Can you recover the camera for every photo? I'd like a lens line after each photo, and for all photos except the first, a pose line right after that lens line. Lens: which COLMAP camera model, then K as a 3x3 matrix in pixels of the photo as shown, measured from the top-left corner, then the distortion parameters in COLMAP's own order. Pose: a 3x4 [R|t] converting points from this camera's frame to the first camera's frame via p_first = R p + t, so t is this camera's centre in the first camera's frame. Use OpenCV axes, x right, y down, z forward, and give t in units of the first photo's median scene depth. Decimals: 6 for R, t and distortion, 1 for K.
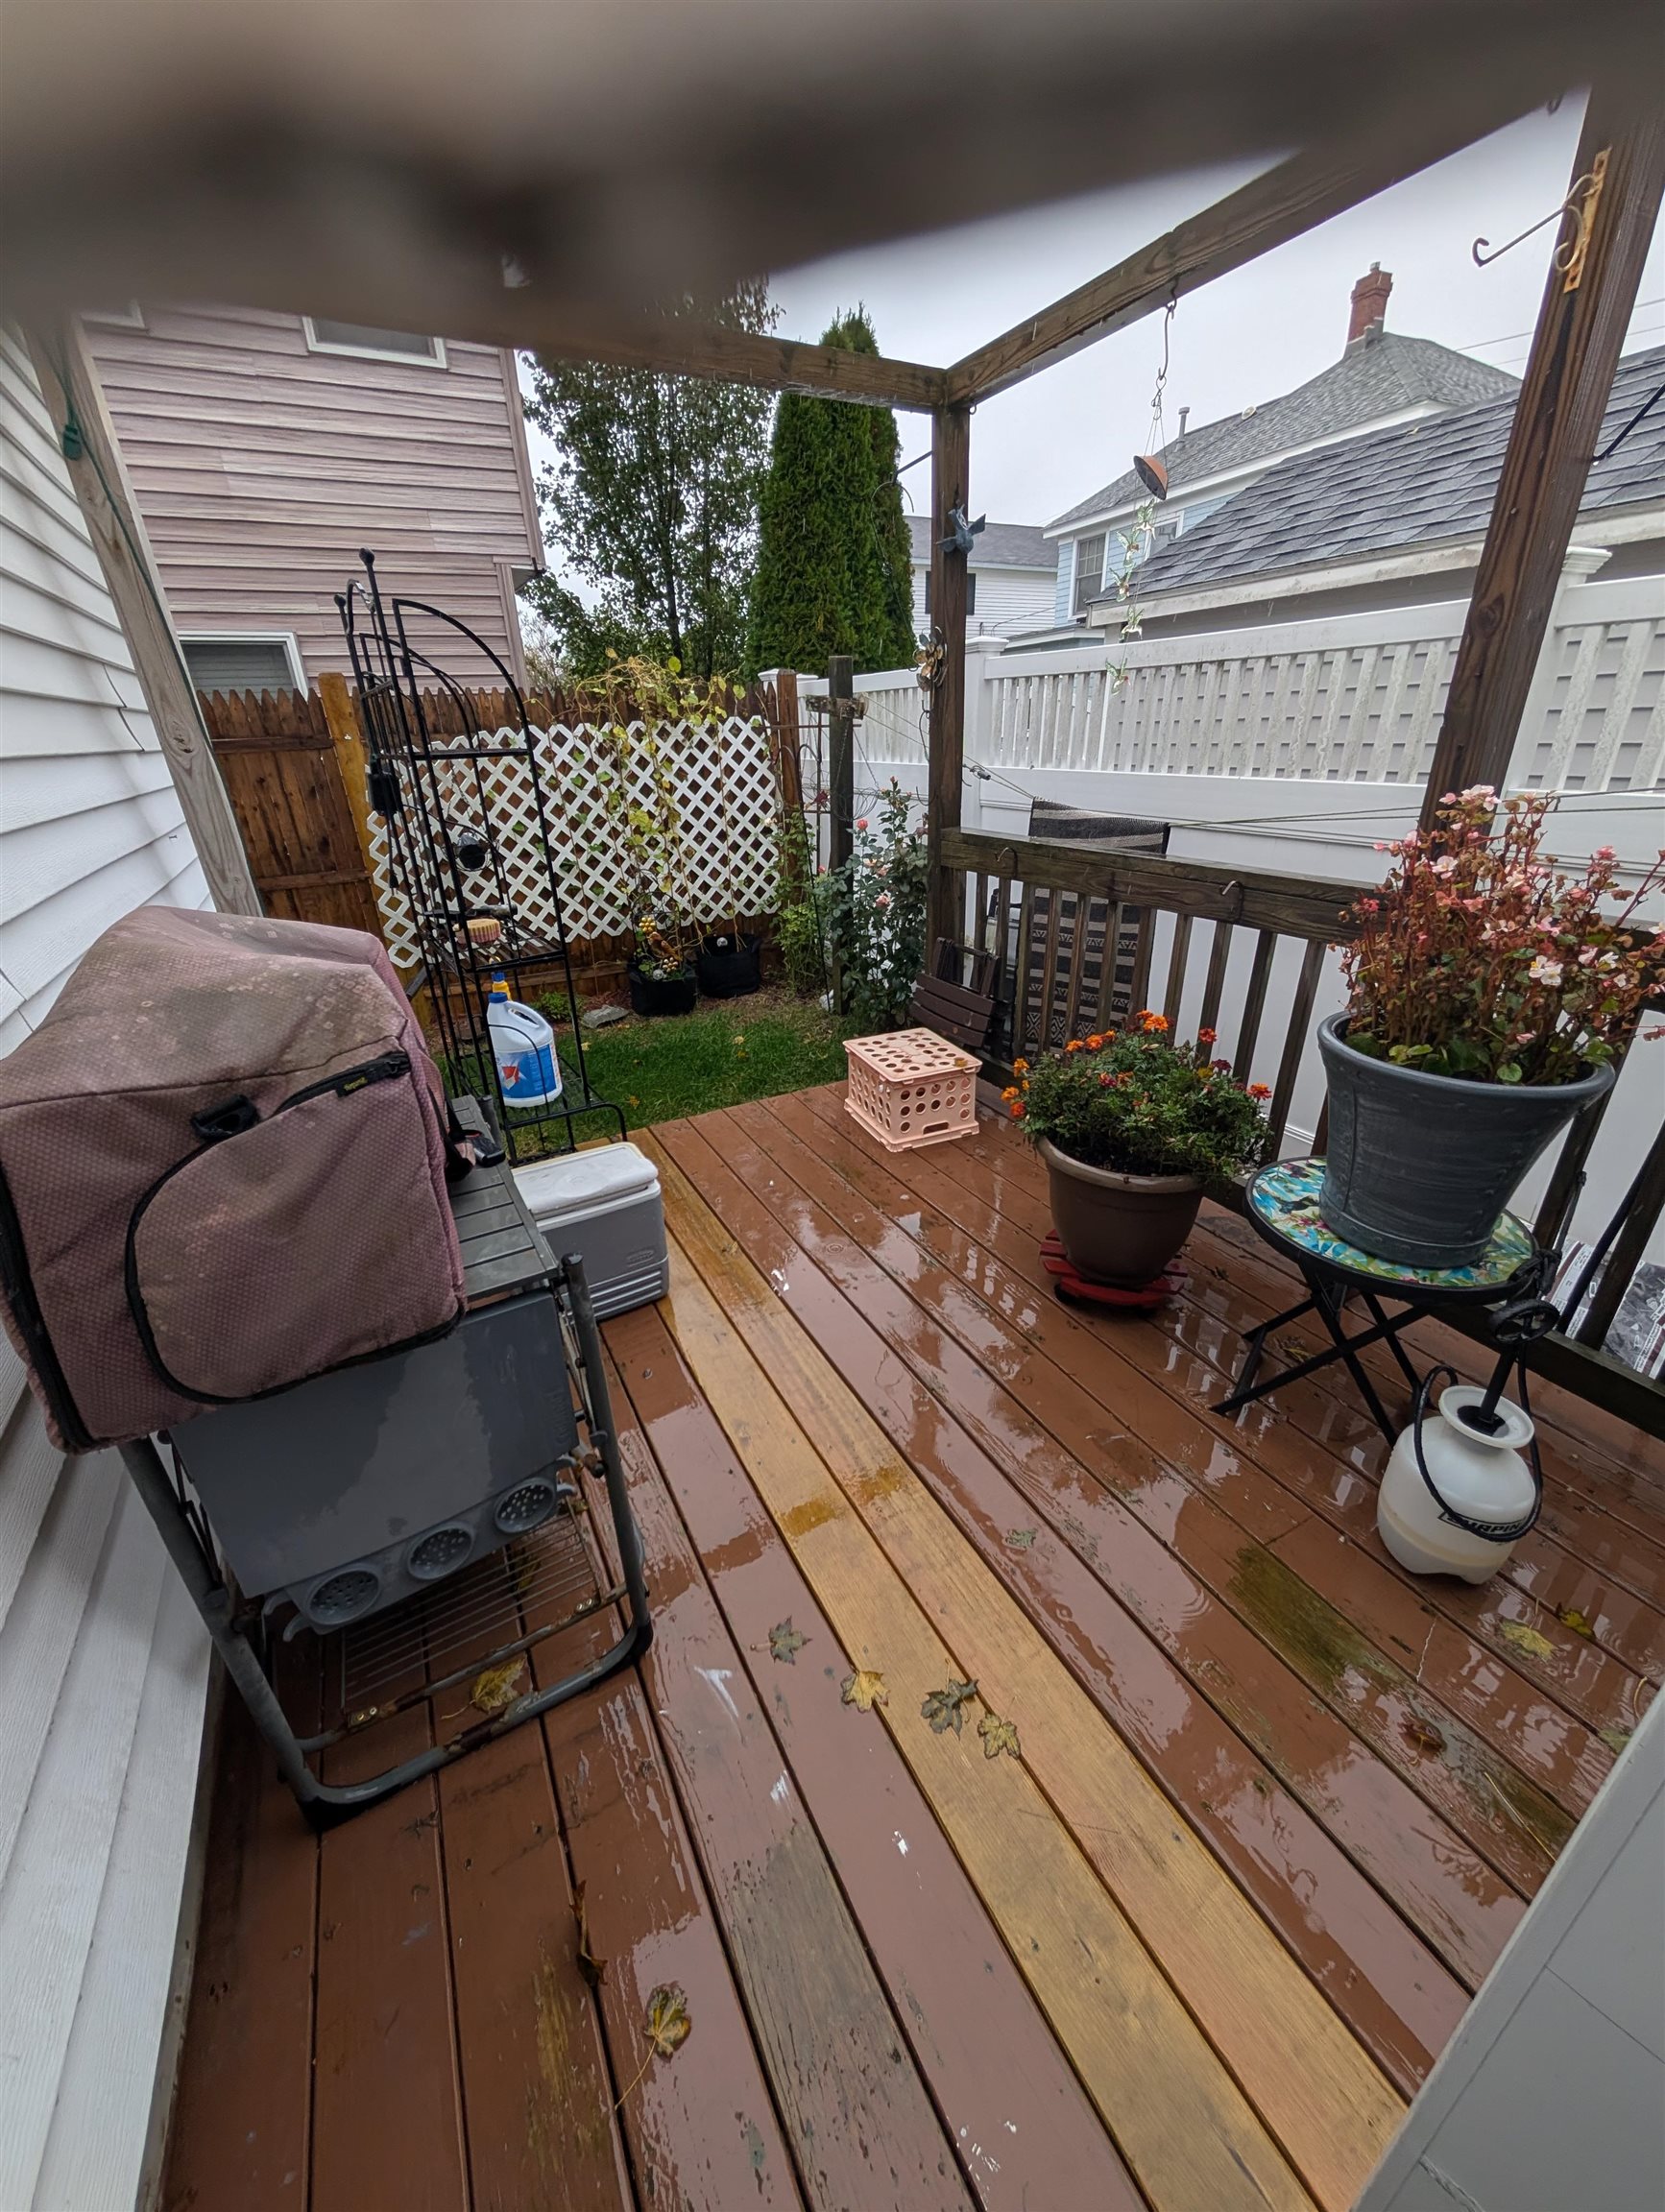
lens RADIAL K [[835.6, 0, 828.2], [0, 835.6, 1112.0], [0, 0, 1]] dist [0.000653, 0.000447]
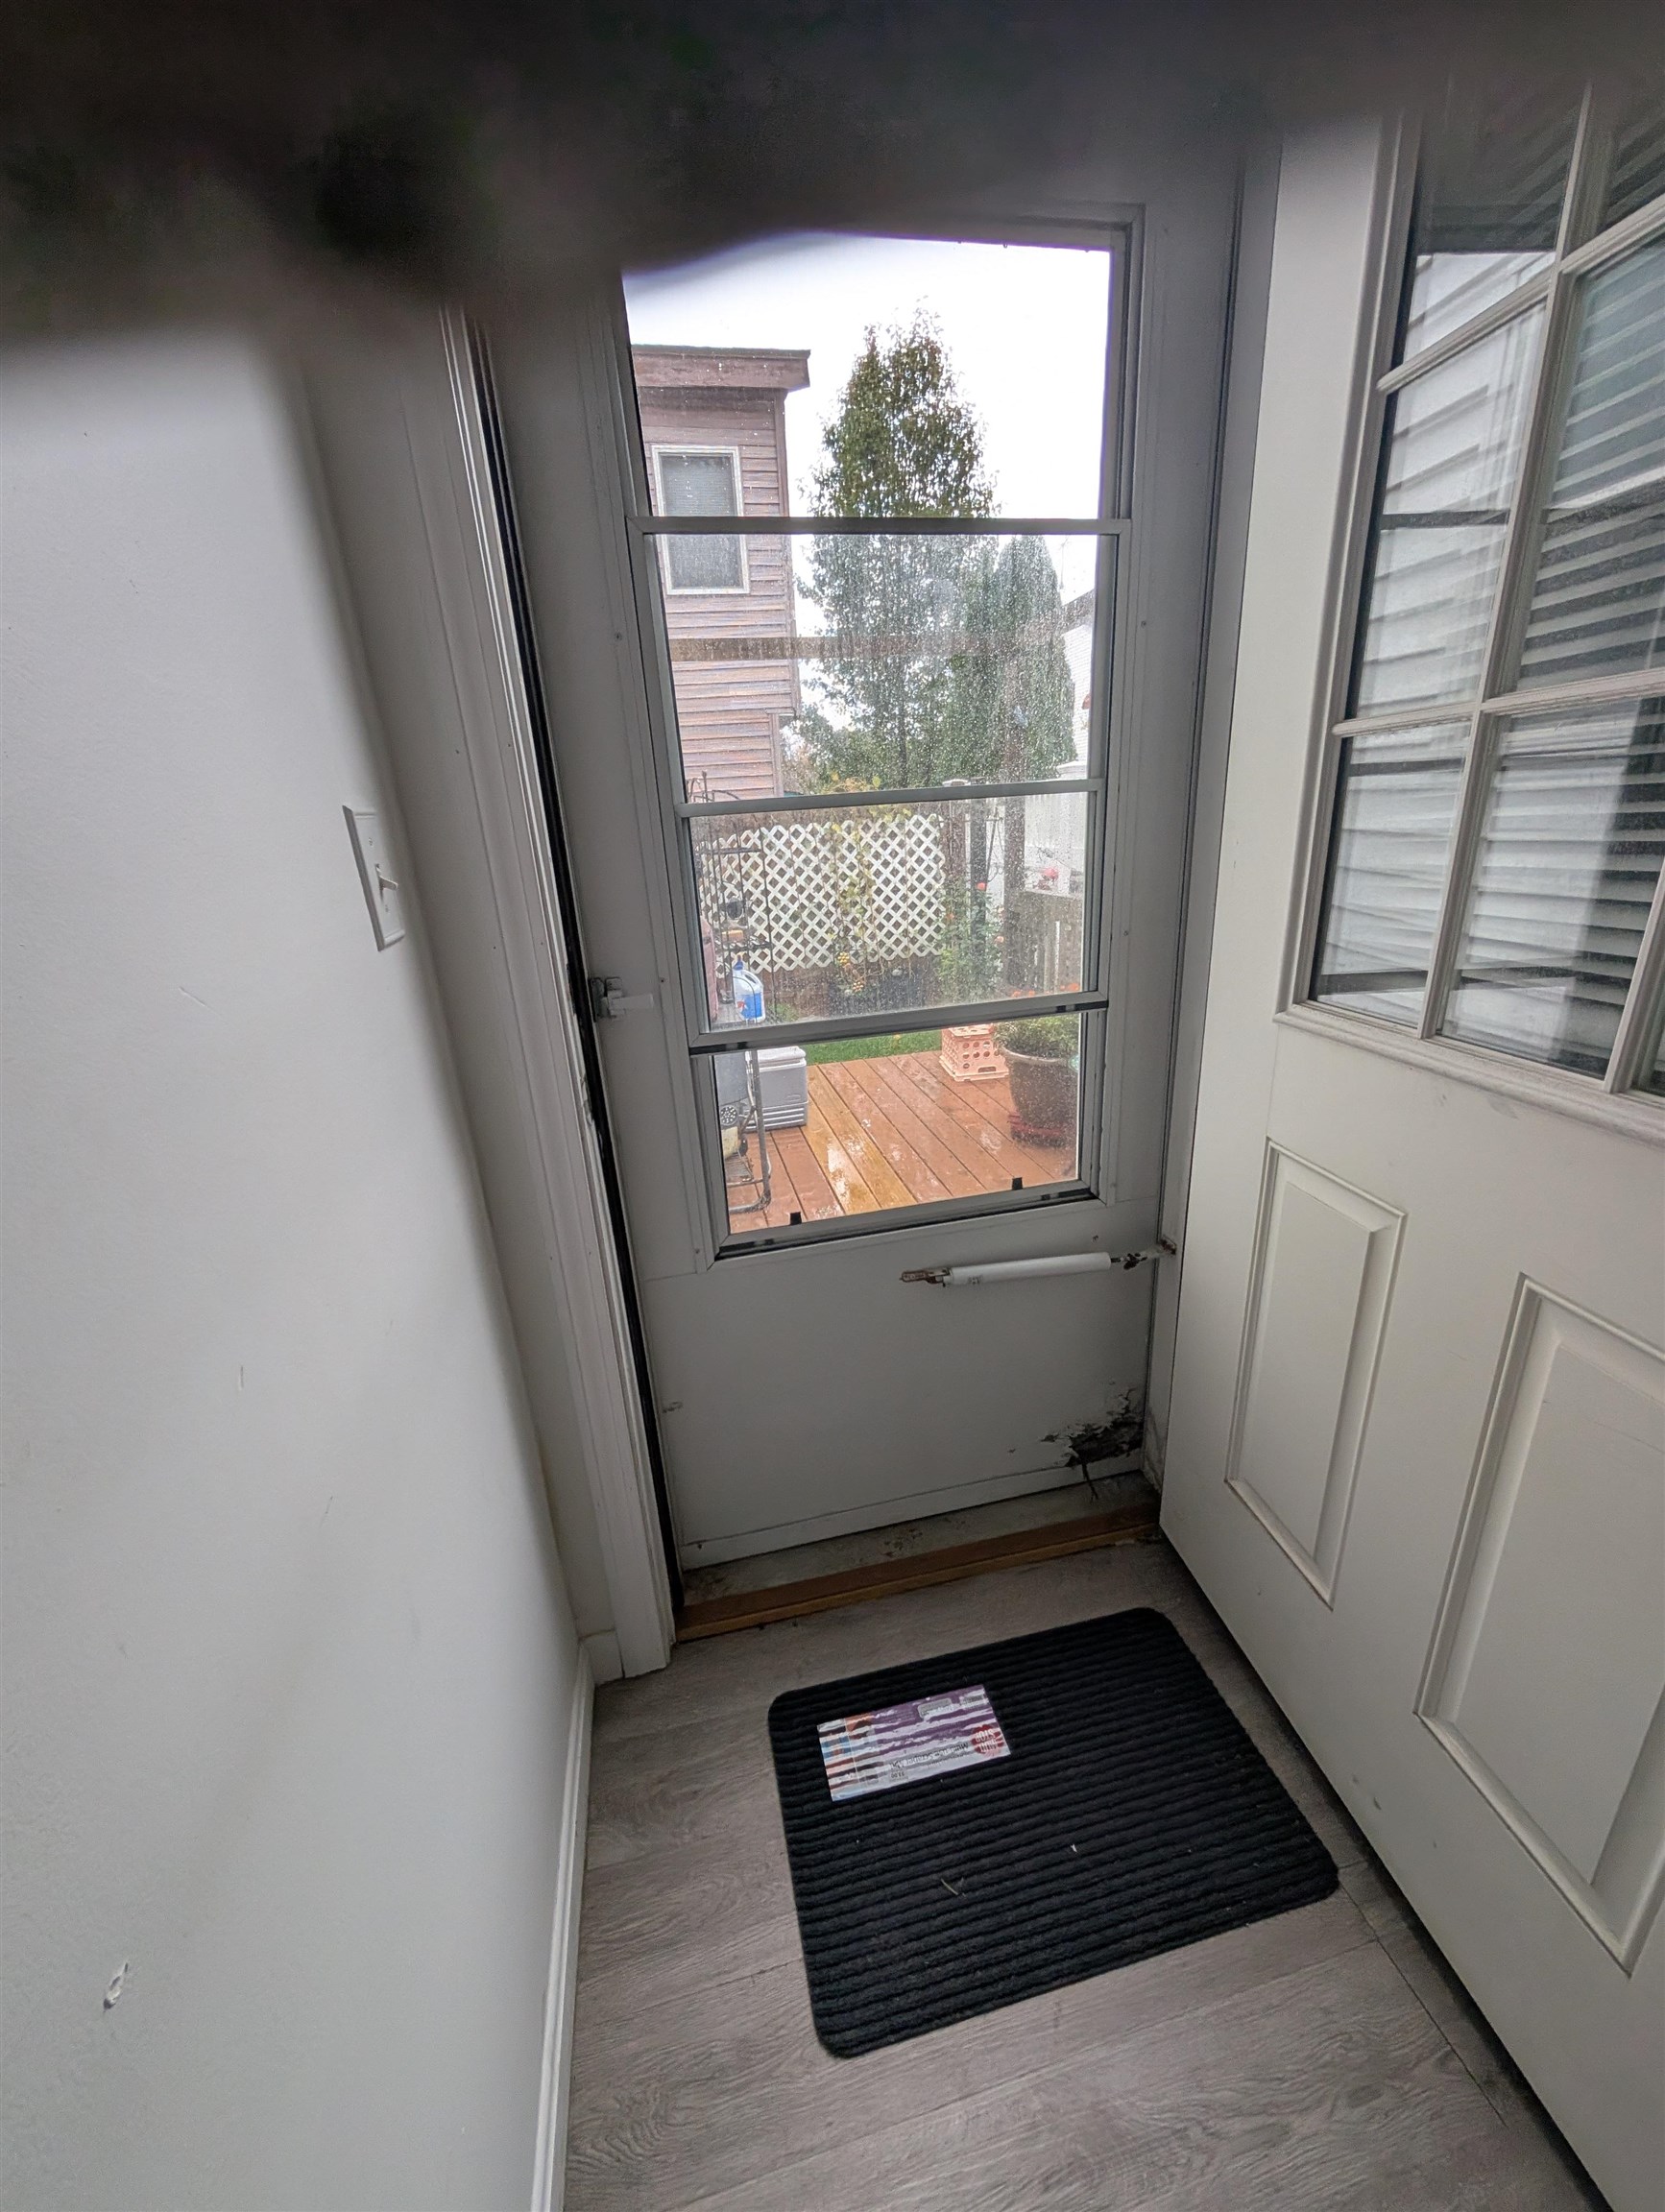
lens RADIAL K [[835.6, 0, 826.1], [0, 835.6, 1104.6], [0, 0, 1]] dist [0.000653, 0.000447]
pose [[0.961100, 0.066177, -0.268155, 0.145537], [-0.090119, 0.992874, -0.077971, 0.130784], [0.261084, 0.099103, 0.960215, -0.333144]]
